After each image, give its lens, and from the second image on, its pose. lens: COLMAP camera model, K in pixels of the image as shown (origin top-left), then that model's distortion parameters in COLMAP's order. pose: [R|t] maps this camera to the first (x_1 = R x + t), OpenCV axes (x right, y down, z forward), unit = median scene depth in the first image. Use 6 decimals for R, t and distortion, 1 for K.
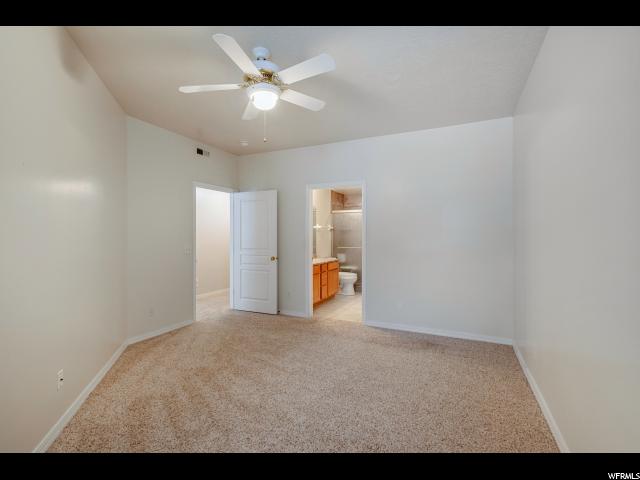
lens RADIAL K [[304.1, 0, 318.3], [0, 304.1, 234.7], [0, 0, 1]] dist [0.002614, 0.000287]
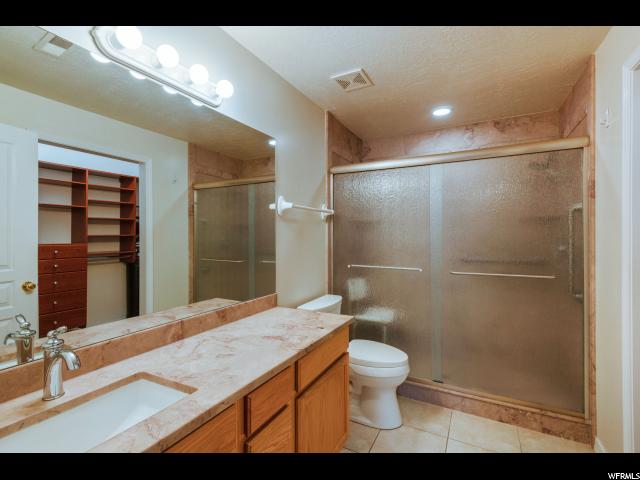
lens RADIAL K [[304.1, 0, 318.3], [0, 304.1, 234.7], [0, 0, 1]] dist [0.002614, 0.000287]
pose [[0.999213, -0.001278, -0.039648, 0.043803], [0.001094, 0.999988, -0.004674, 0.005033], [0.039654, 0.004627, 0.999203, 0.632711]]
